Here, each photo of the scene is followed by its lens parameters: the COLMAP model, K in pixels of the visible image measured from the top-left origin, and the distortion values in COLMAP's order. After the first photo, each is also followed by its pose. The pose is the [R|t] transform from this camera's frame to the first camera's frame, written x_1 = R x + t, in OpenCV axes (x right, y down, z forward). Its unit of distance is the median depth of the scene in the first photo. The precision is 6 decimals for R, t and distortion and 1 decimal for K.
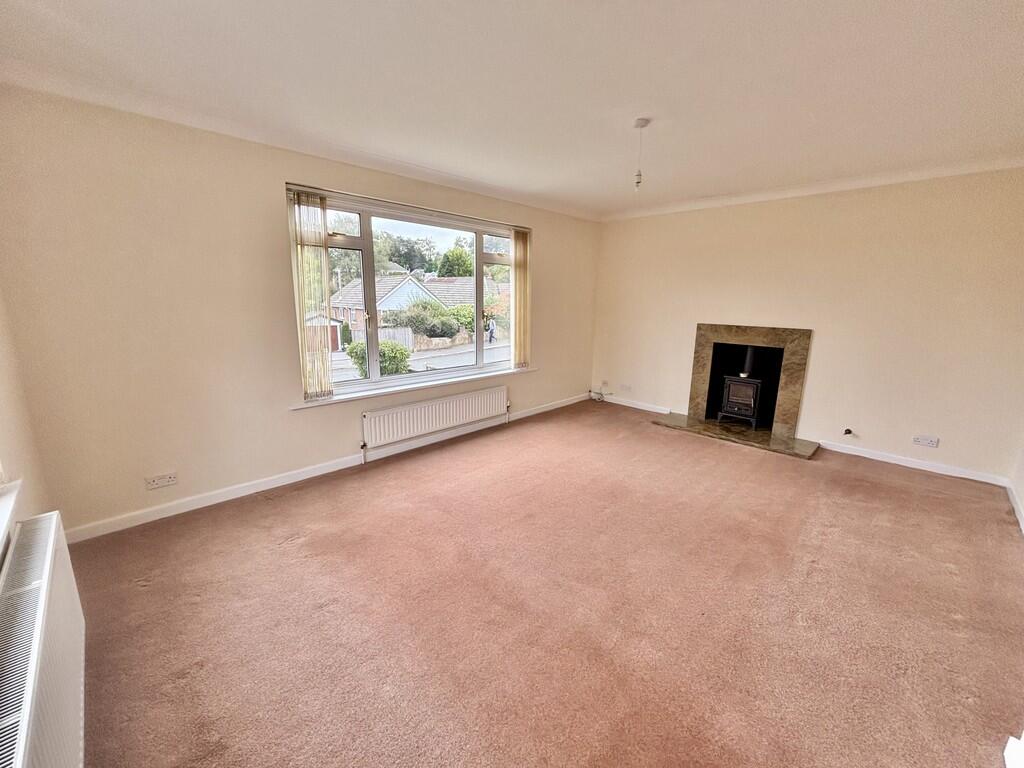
lens RADIAL K [[412.8, 0, 512.0], [0, 412.8, 384.0], [0, 0, 1]] dist [-0.000492, -0.000142]
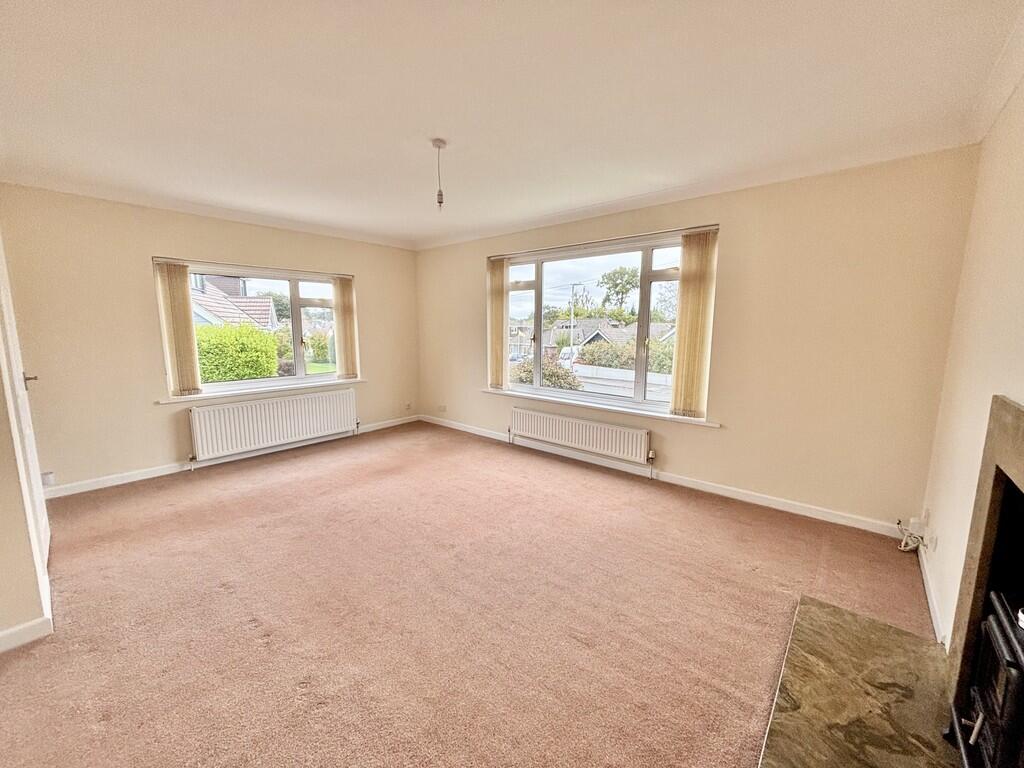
lens RADIAL K [[412.8, 0, 512.0], [0, 412.8, 384.0], [0, 0, 1]] dist [-0.000492, -0.000142]
pose [[0.063330, 0.130003, -0.989489, 0.805821], [-0.200885, 0.972846, 0.114959, -0.132396], [0.977566, 0.191493, 0.087726, 0.699796]]
